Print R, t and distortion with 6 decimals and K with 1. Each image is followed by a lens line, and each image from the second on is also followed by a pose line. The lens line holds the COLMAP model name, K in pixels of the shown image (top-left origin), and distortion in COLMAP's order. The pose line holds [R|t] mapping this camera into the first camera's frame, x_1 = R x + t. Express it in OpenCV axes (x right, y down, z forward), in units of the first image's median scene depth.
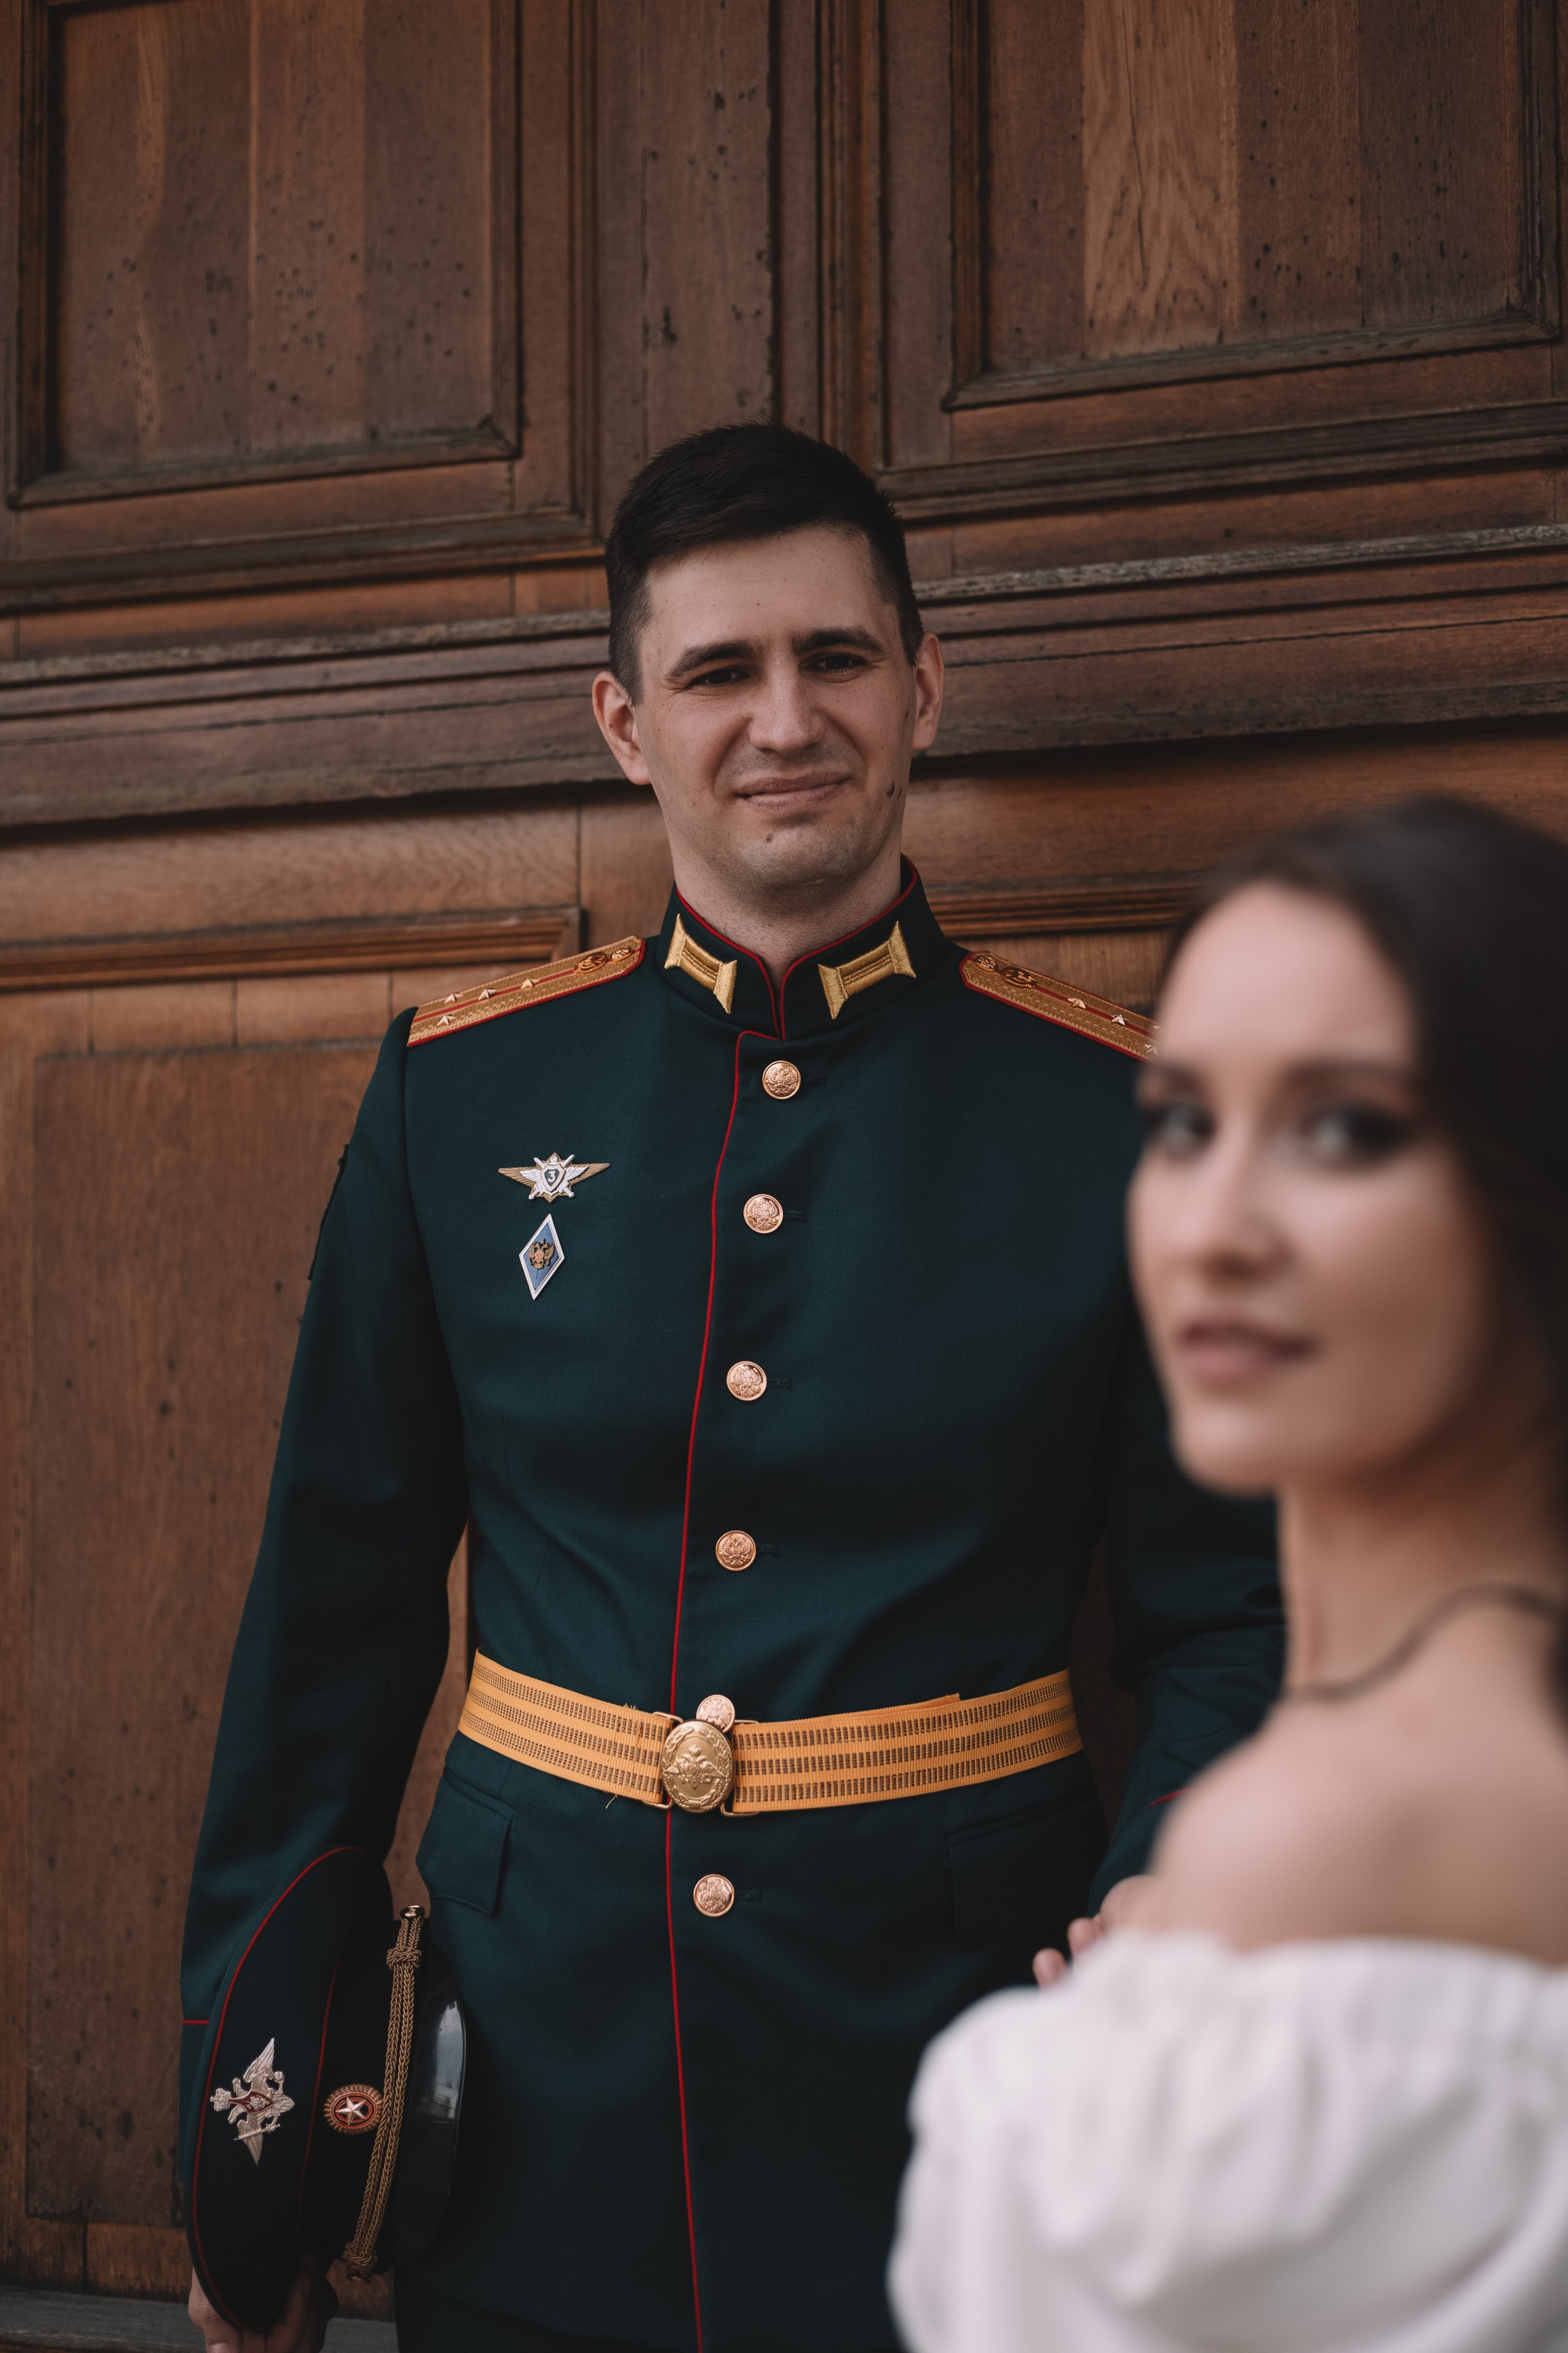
lens RADIAL K [[3577.0, 0, 785.7], [0, 3577.0, 1221.8], [0, 0, 1]] dist [0.036068, -0.156817]
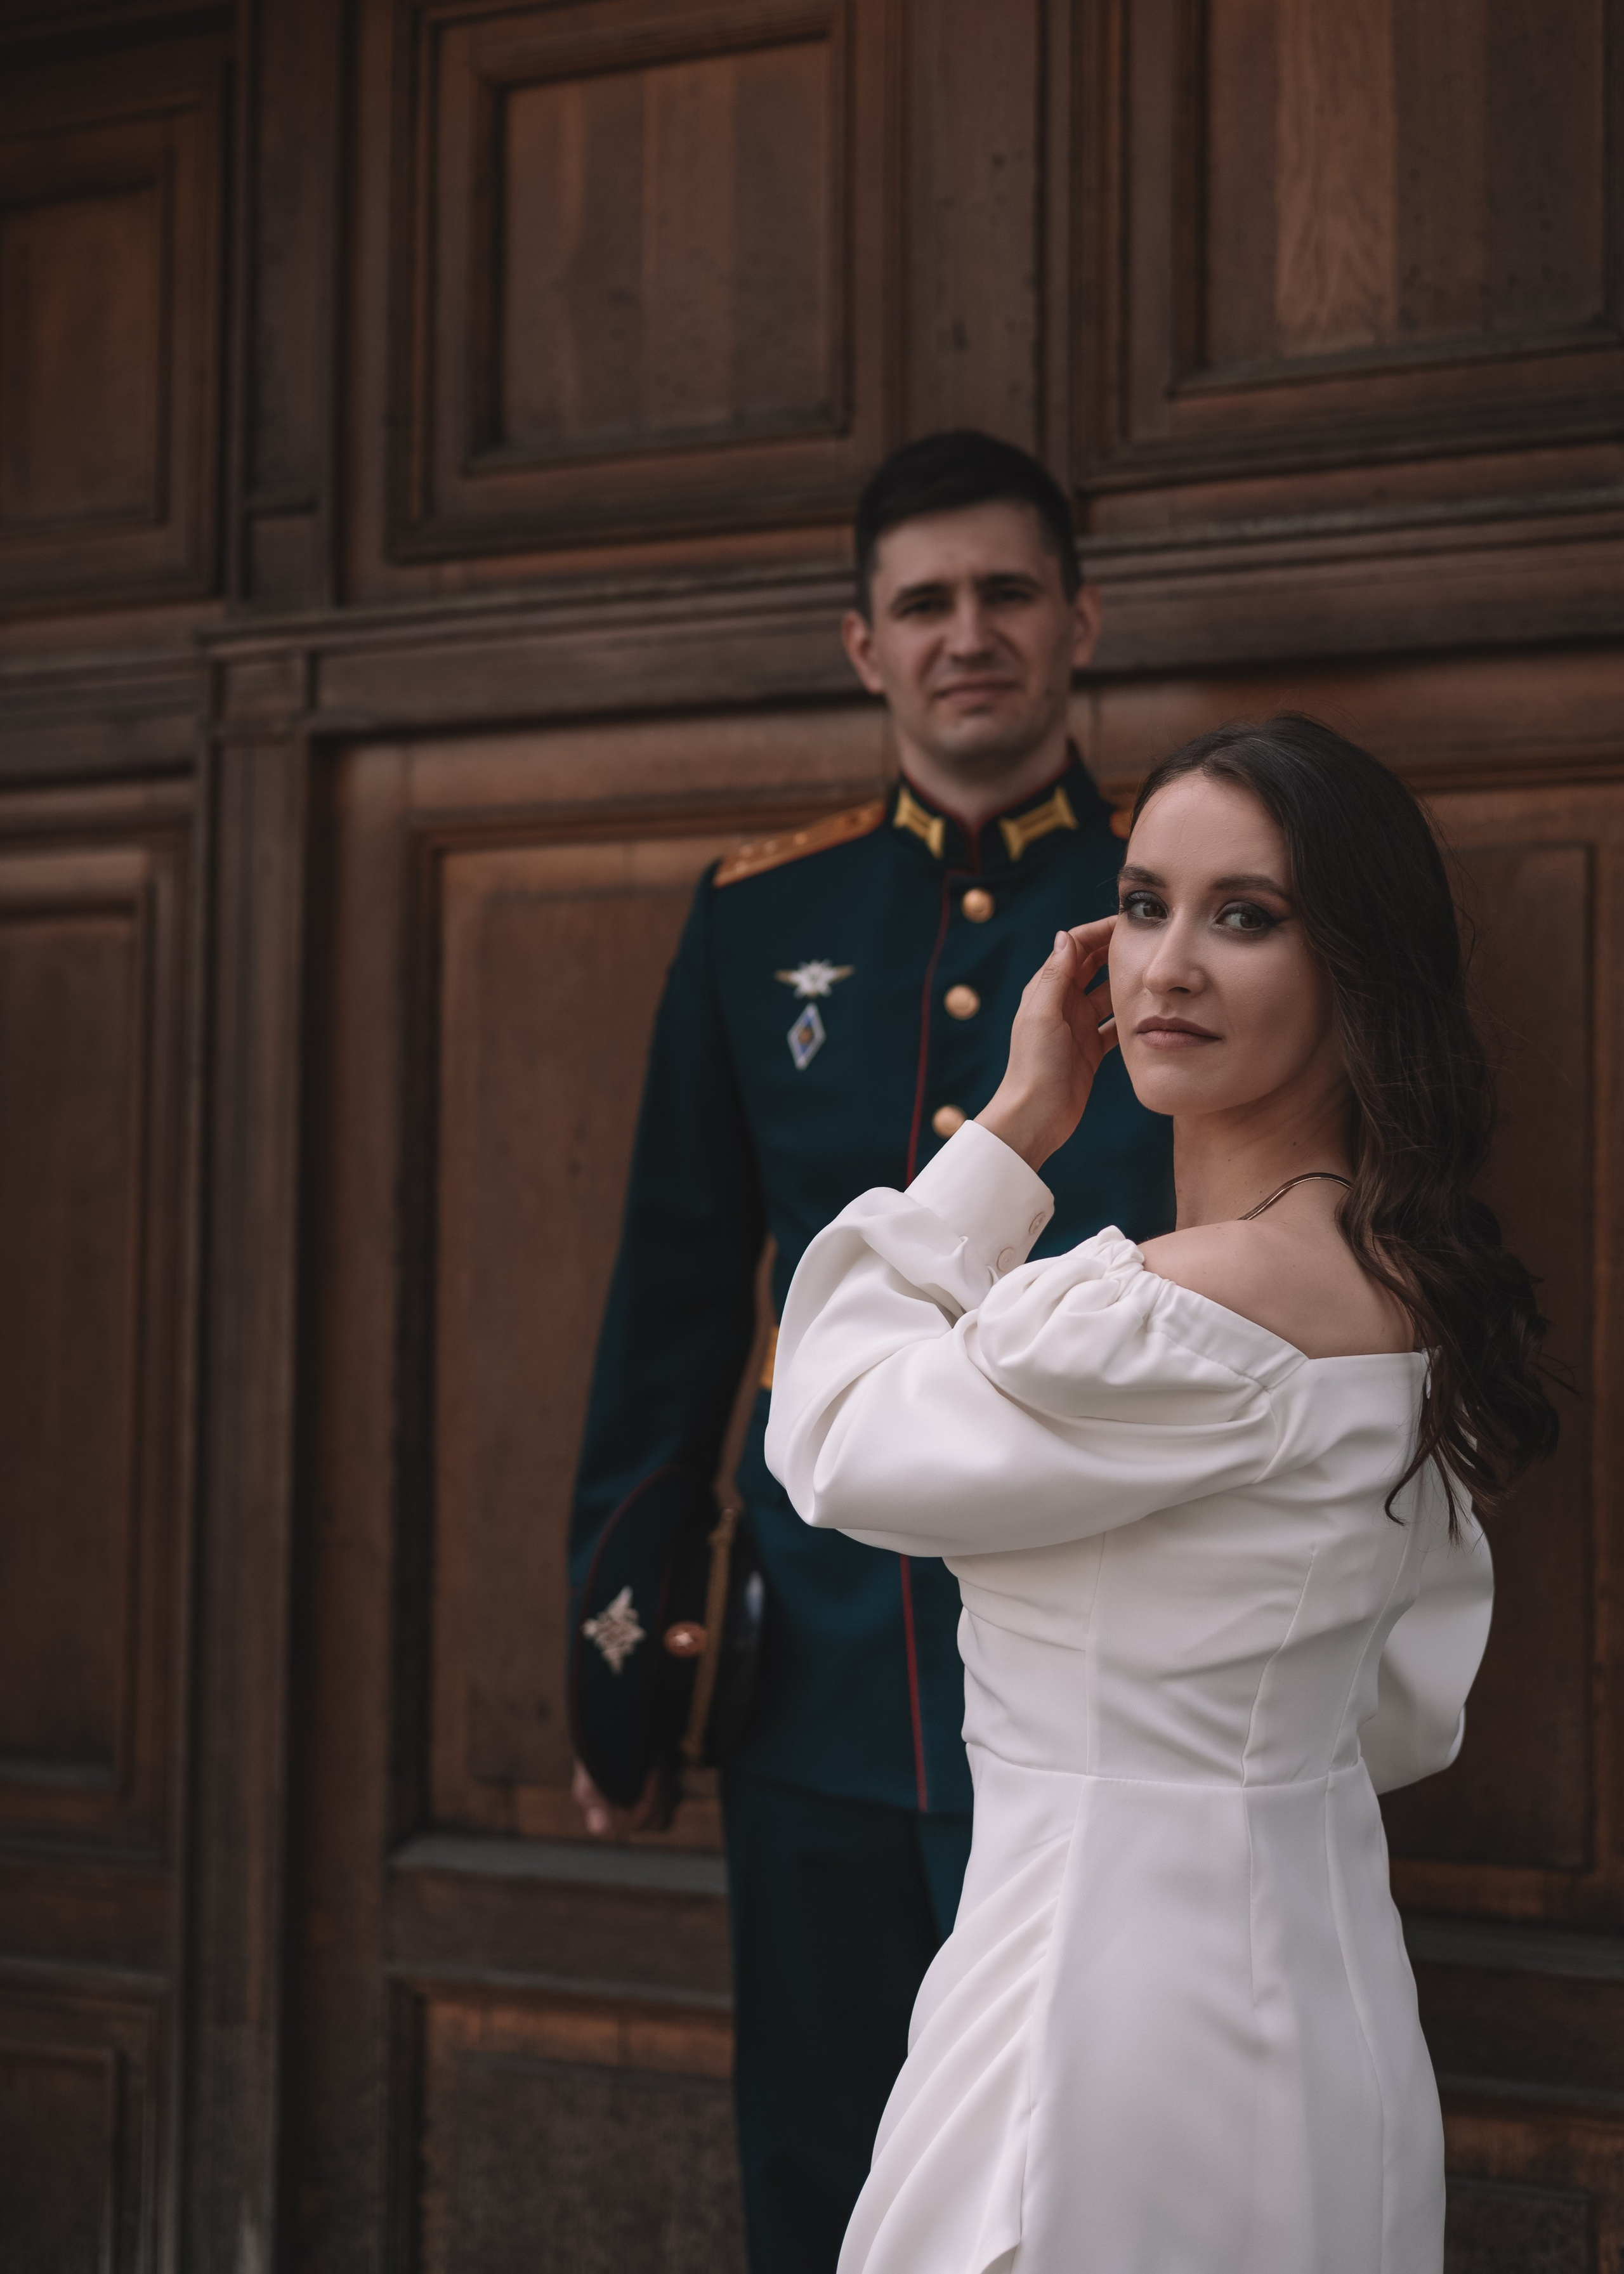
lens RADIAL K [[3419.5, 0, 885.7], [0, 3419.5, 1139.4], [0, 0, 1]] dist [0.019348, 0.051547]
pose [[0.994958, 0.008399, -0.099938, 0.070194], [-0.006777, 0.999840, 0.016559, 0.022407], [0.100061, -0.015798, 0.994856, -0.252691]]
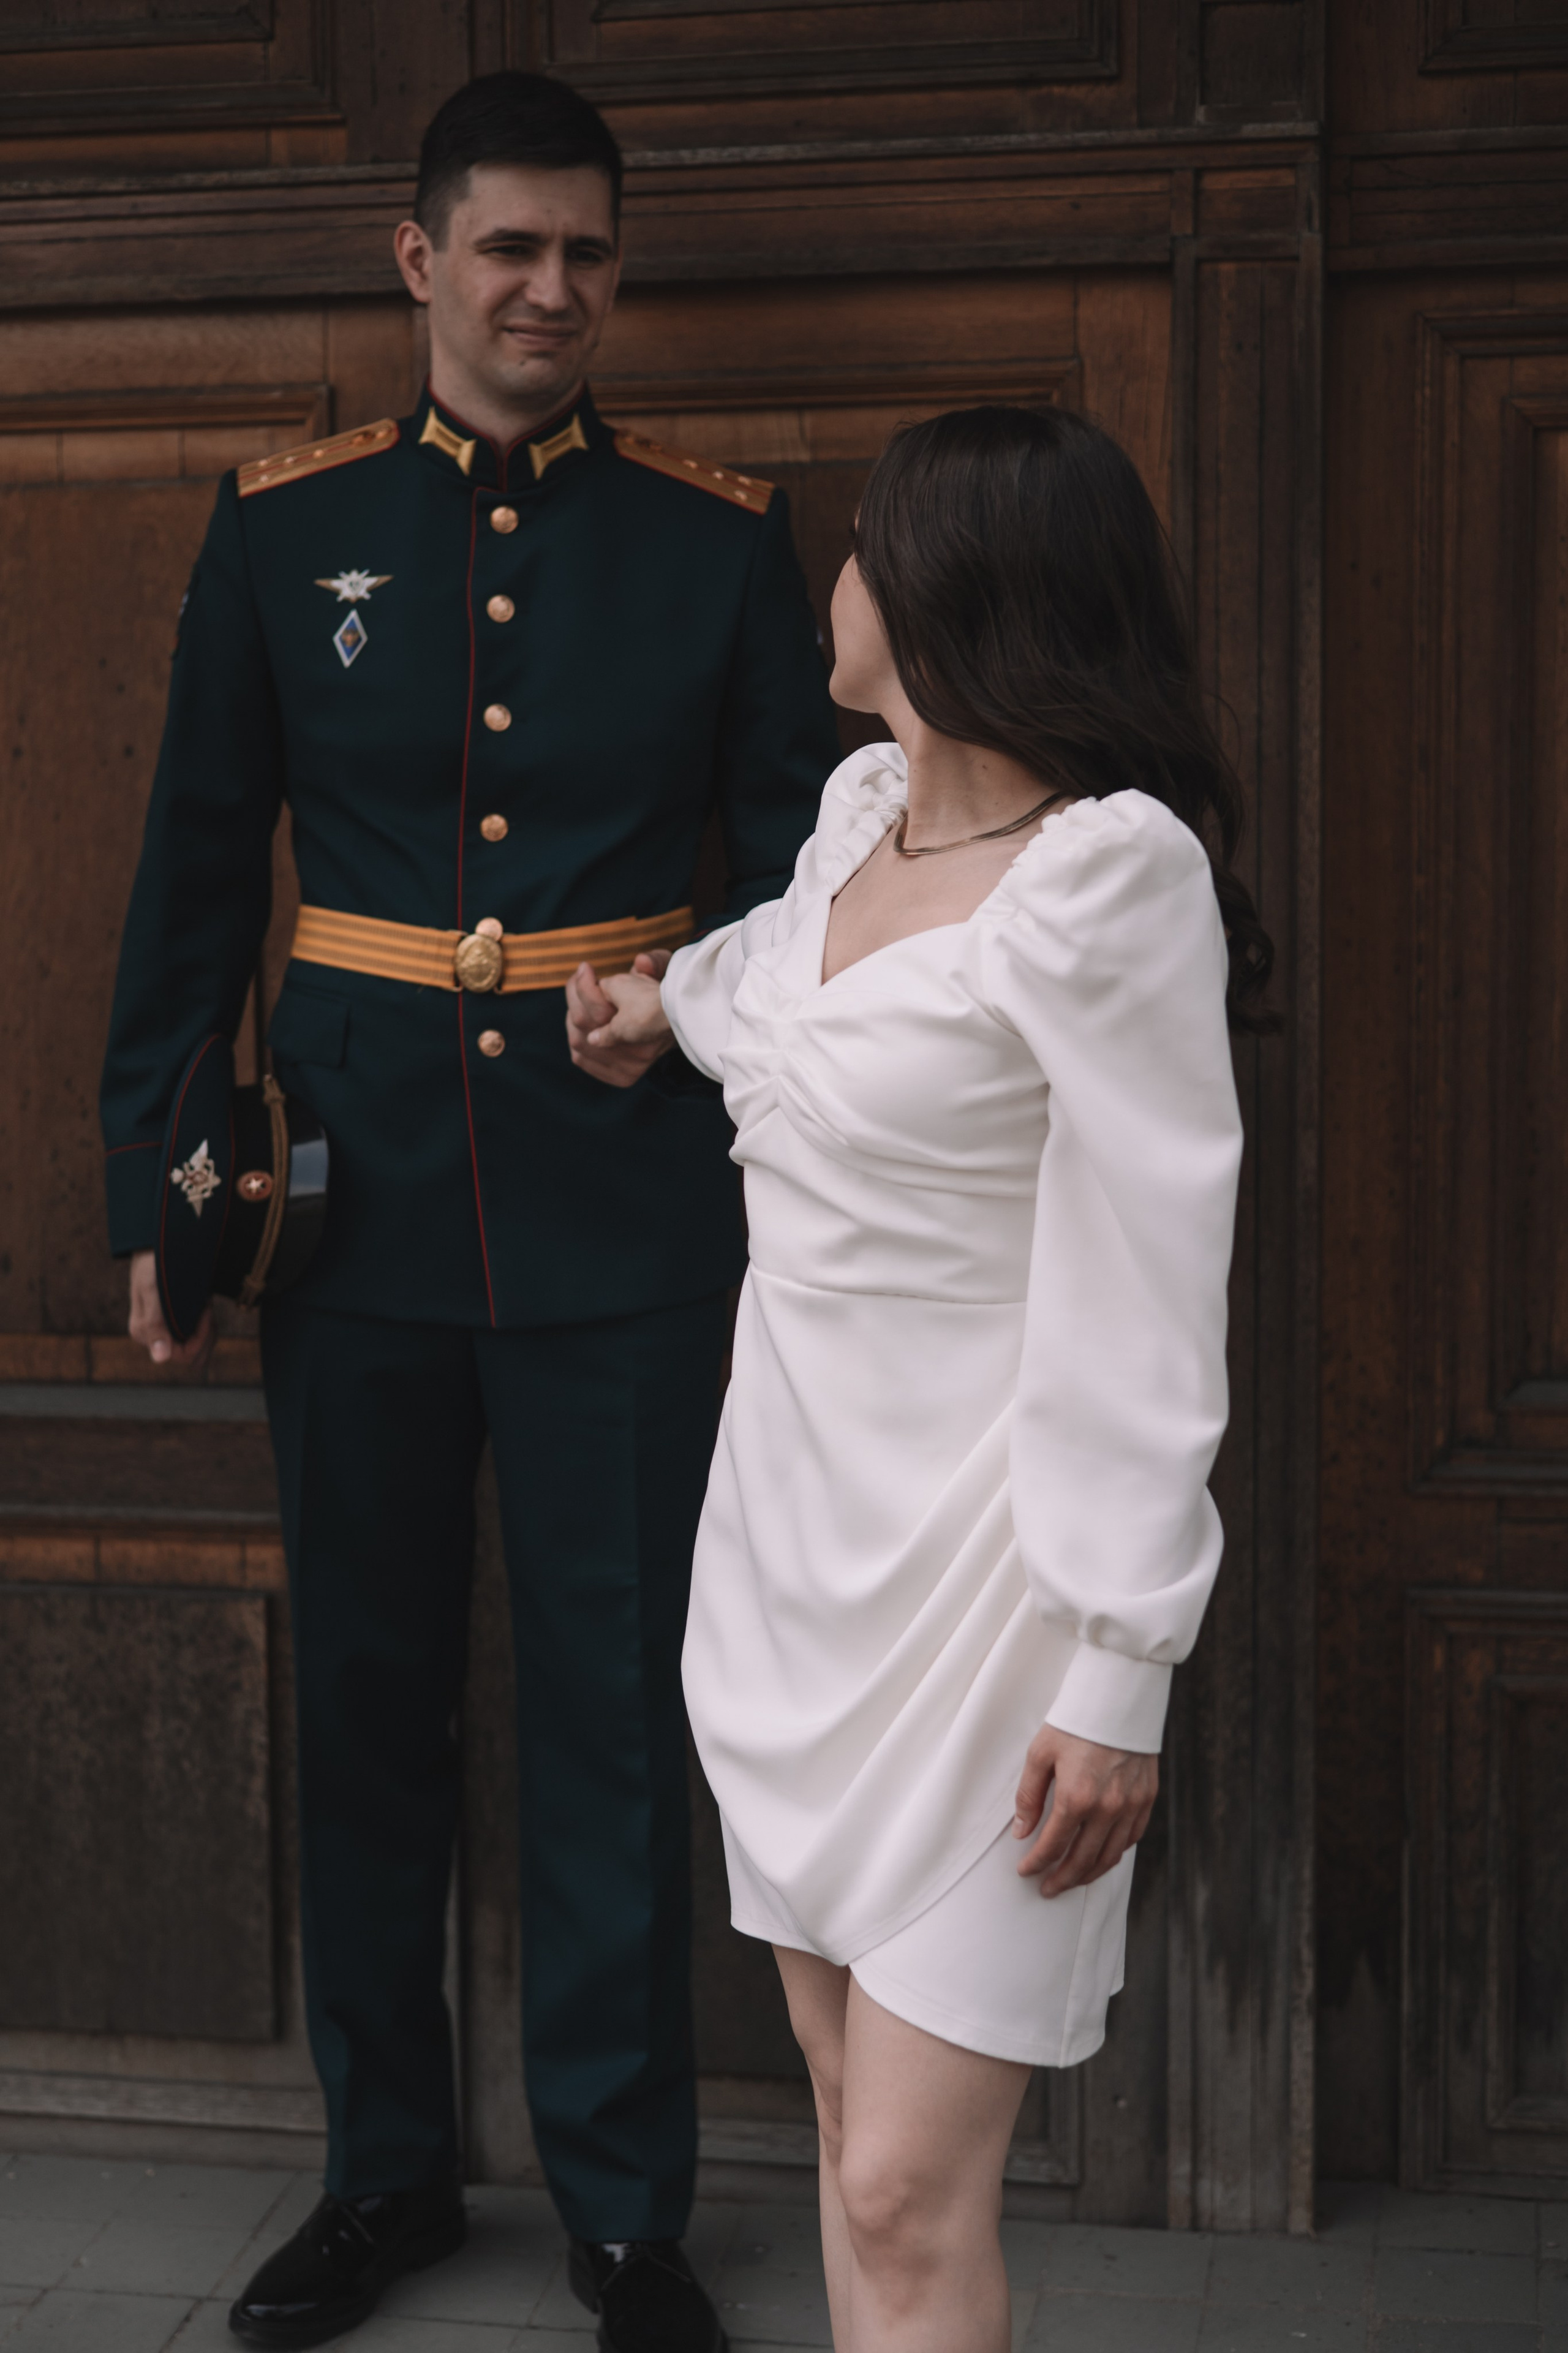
lens RADIAL K [[3614.0, 0, 677.2], [0, 3614.0, 1178.5], [0, 0, 1]] dist [0.058438, -0.044914]
pose [[0.992859, -0.014850, 0.118366, -0.097973], [-0.003430, 0.988257, 0.152761, 0.000750], [-0.119244, -0.152076, 0.981149, -0.457778]]
